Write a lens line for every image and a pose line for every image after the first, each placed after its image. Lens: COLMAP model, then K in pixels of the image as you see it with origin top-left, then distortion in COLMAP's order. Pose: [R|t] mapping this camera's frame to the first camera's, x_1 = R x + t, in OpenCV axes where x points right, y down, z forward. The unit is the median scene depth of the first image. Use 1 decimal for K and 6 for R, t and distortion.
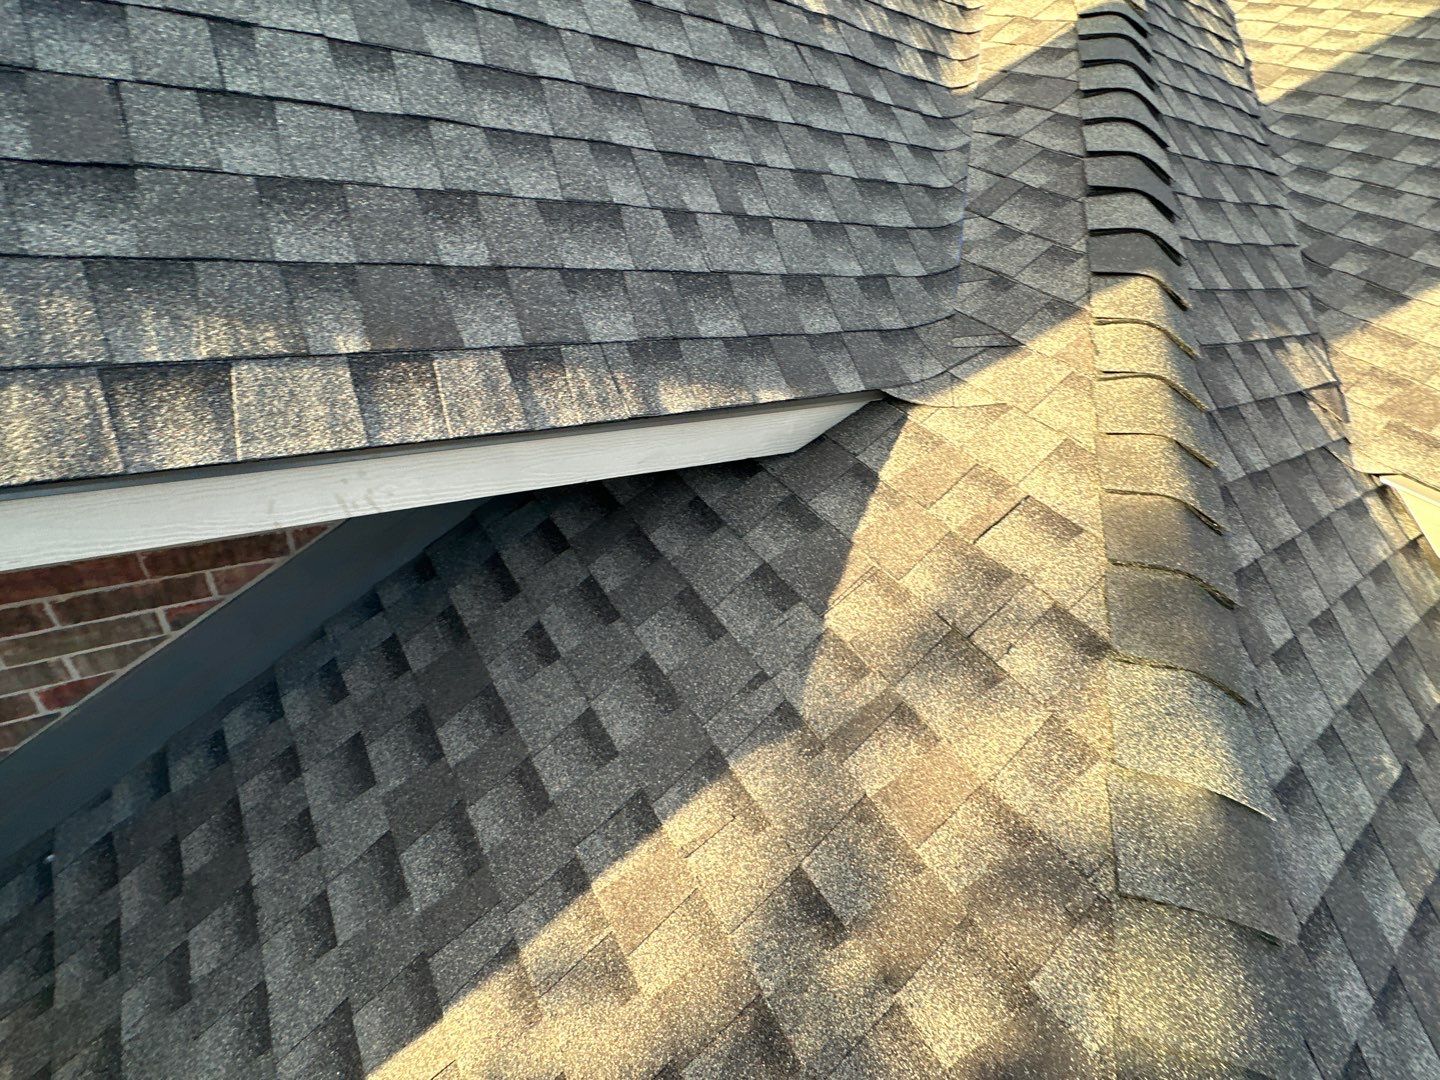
lens RADIAL K [[664.8, 0, 717.9], [0, 664.8, 541.7], [0, 0, 1]] dist [-0.001681, -0.000609]
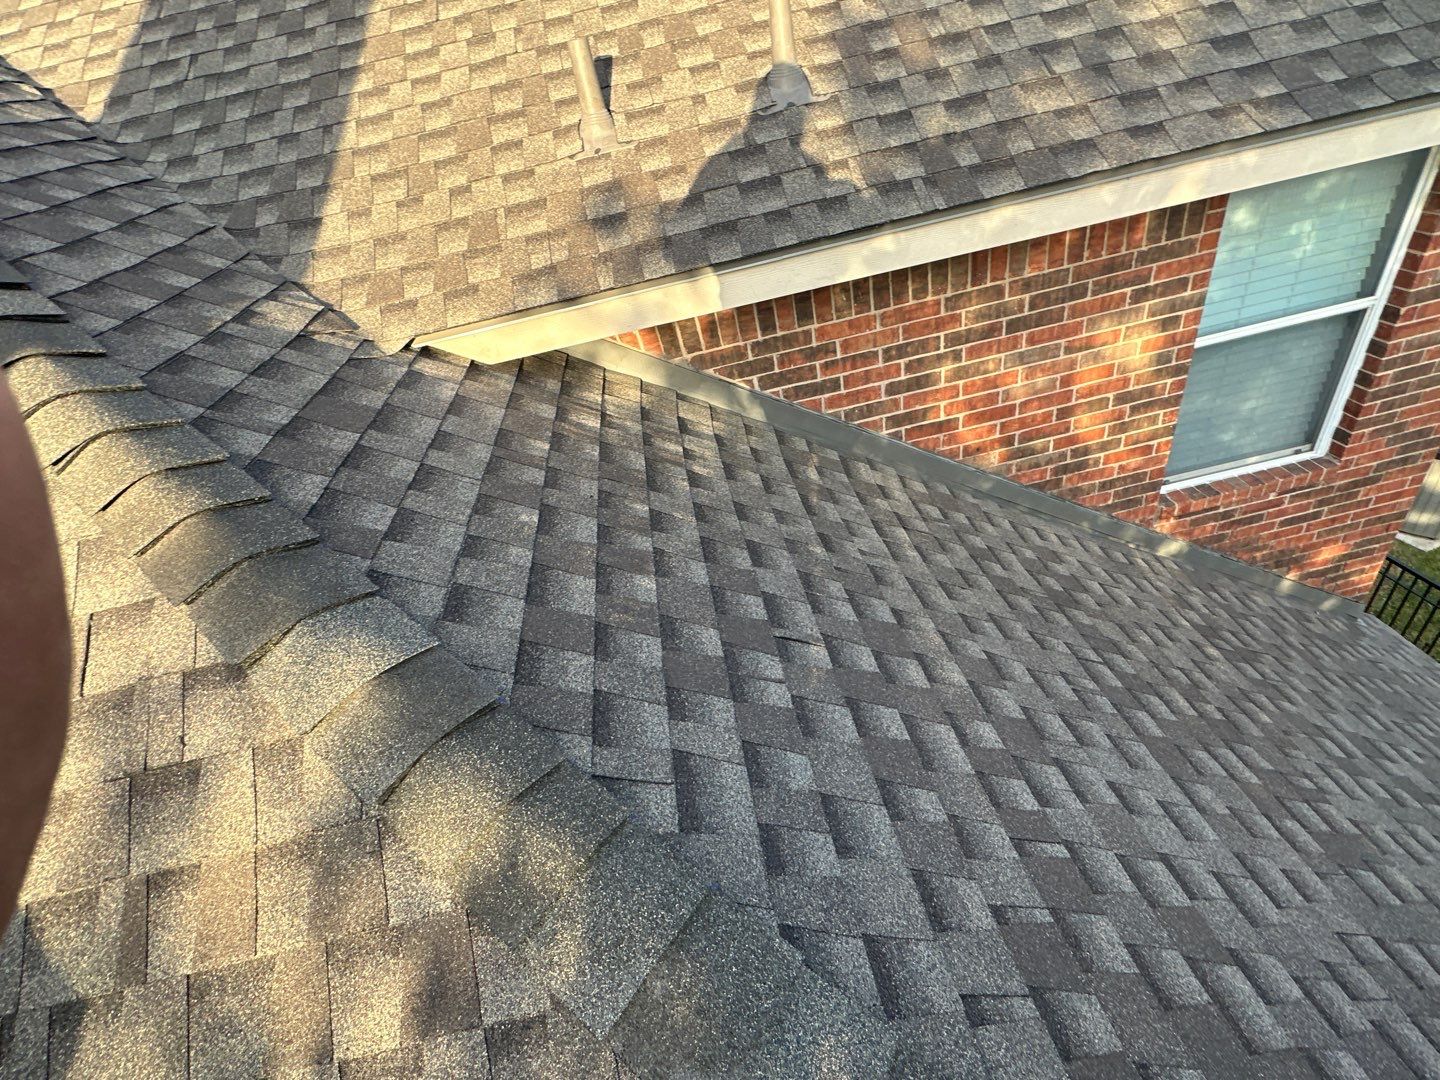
lens RADIAL K [[661.9, 0, 720.5], [0, 661.9, 541.5], [0, 0, 1]] dist [-0.000679, -0.001672]
pose [[0.382058, -0.741500, 0.551551, 0.330602], [0.735391, 0.605389, 0.304475, 0.209893], [-0.559671, 0.289278, 0.776586, -0.213359]]
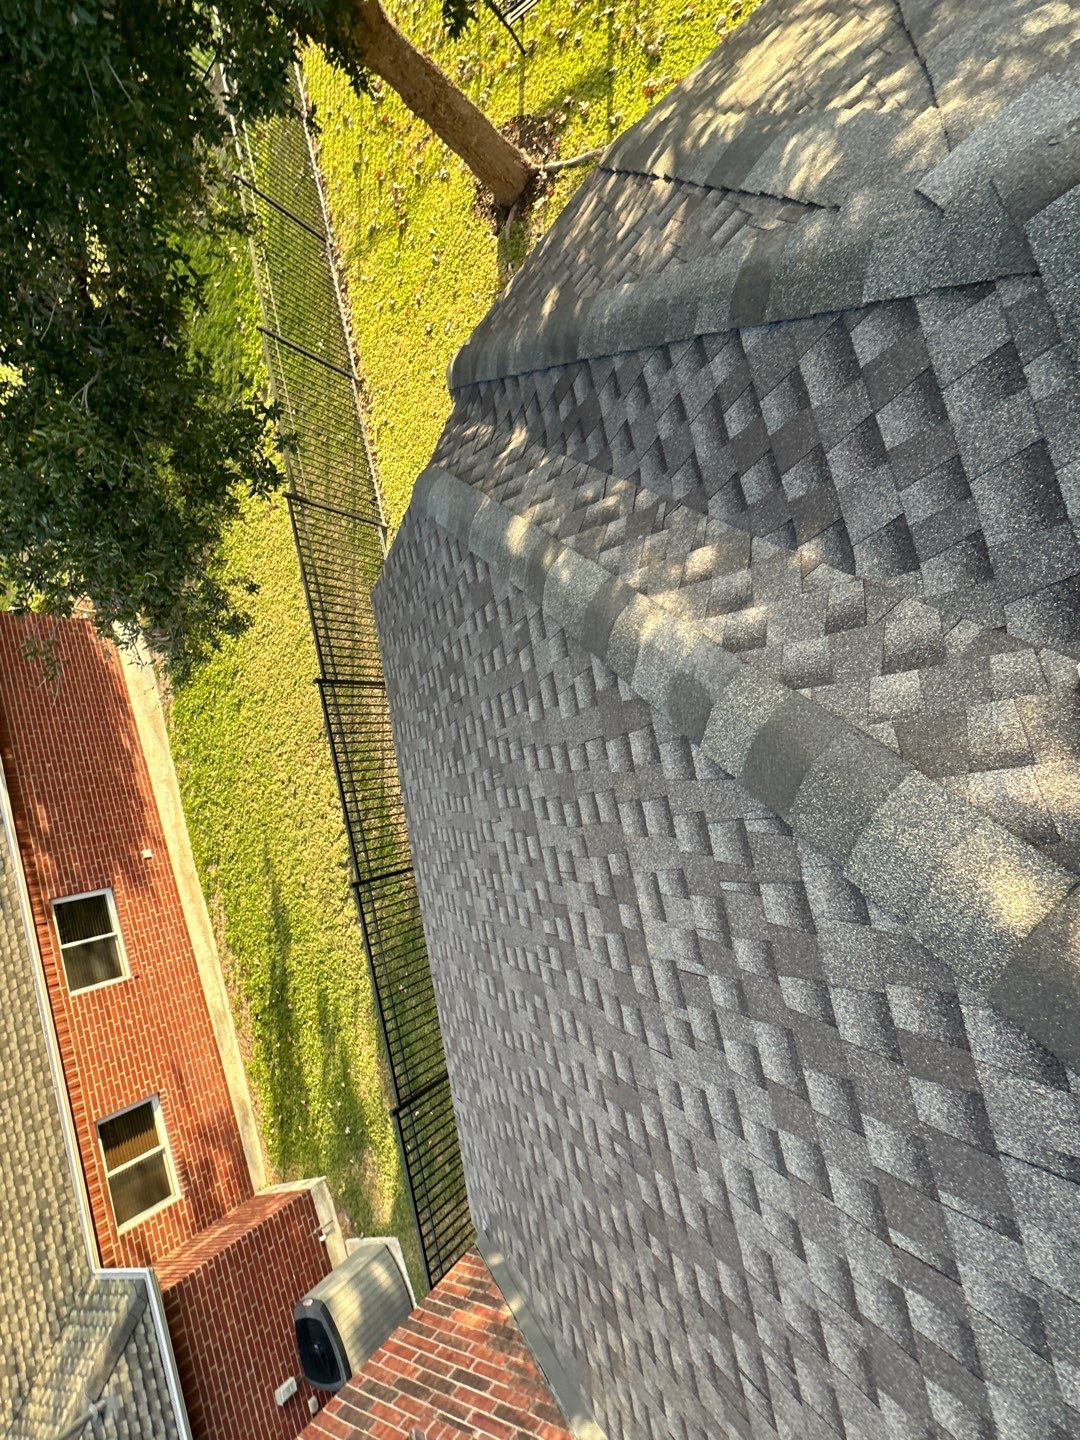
lens RADIAL K [[661.9, 0, 542.1], [0, 661.9, 720.1], [0, 0, 1]] dist [-0.000679, -0.001672]
pose [[-0.388736, 0.920171, 0.046580, 0.206868], [-0.067778, -0.078980, 0.994569, 0.334688], [0.918853, 0.383468, 0.093070, -0.423116]]
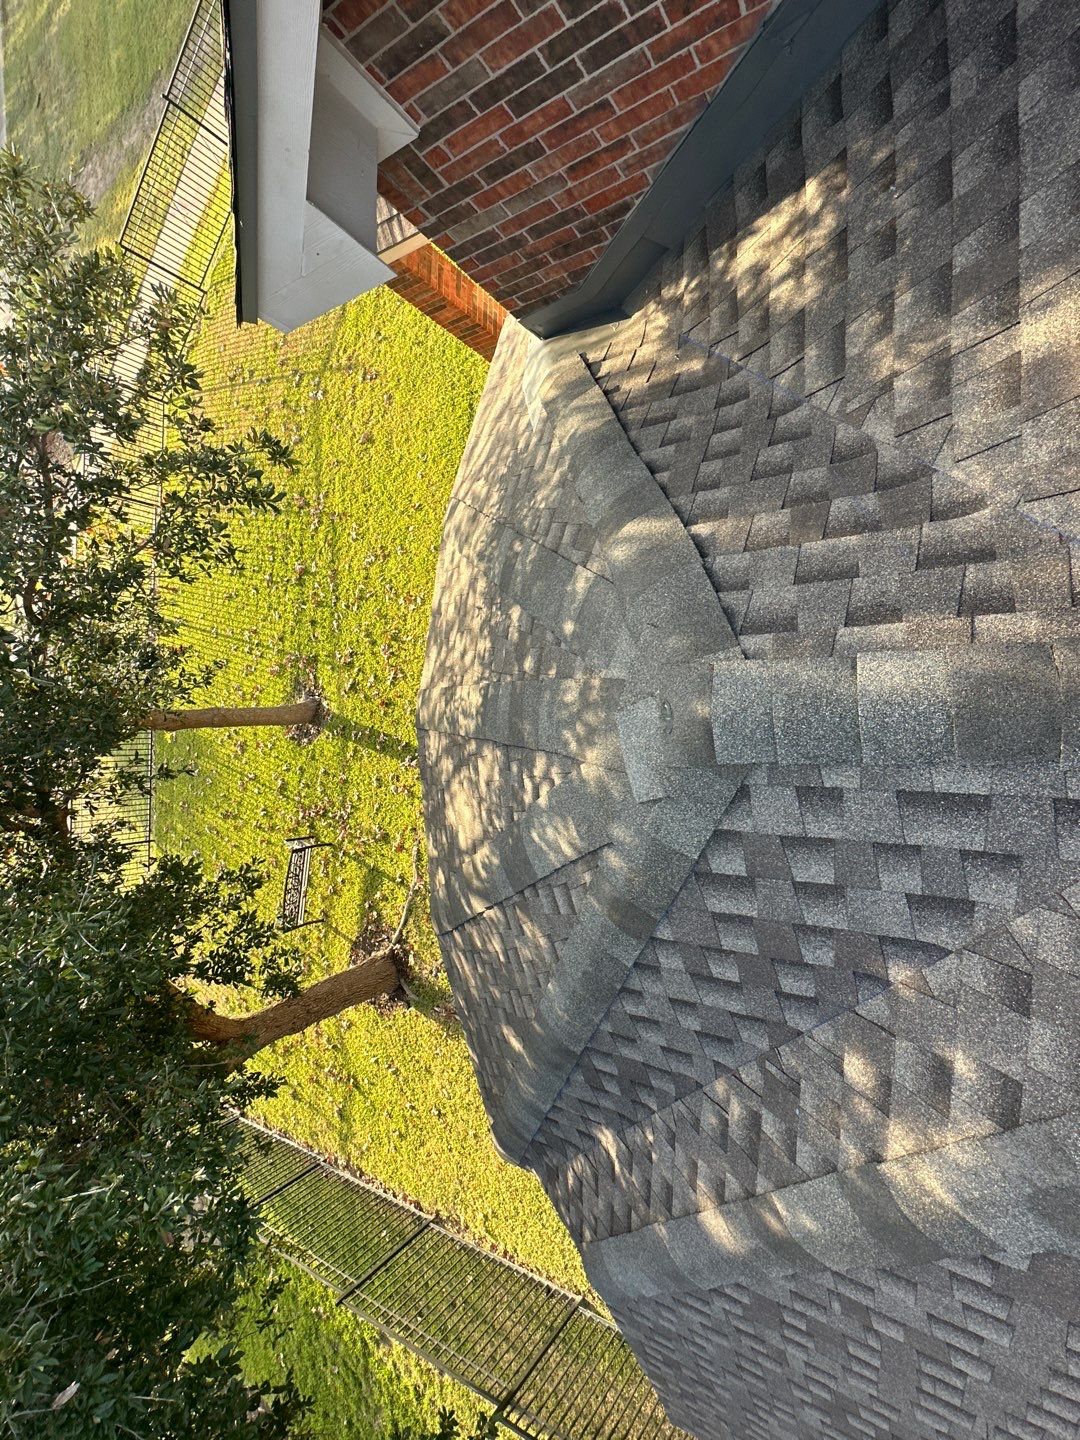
lens RADIAL K [[663.8, 0, 542.4], [0, 663.8, 721.1], [0, 0, 1]] dist [-0.002992, -0.000016]
pose [[0.571460, 0.541000, -0.617051, -0.094060], [0.271278, 0.585113, 0.764232, 0.228407], [0.774495, -0.604121, 0.187607, -0.410201]]
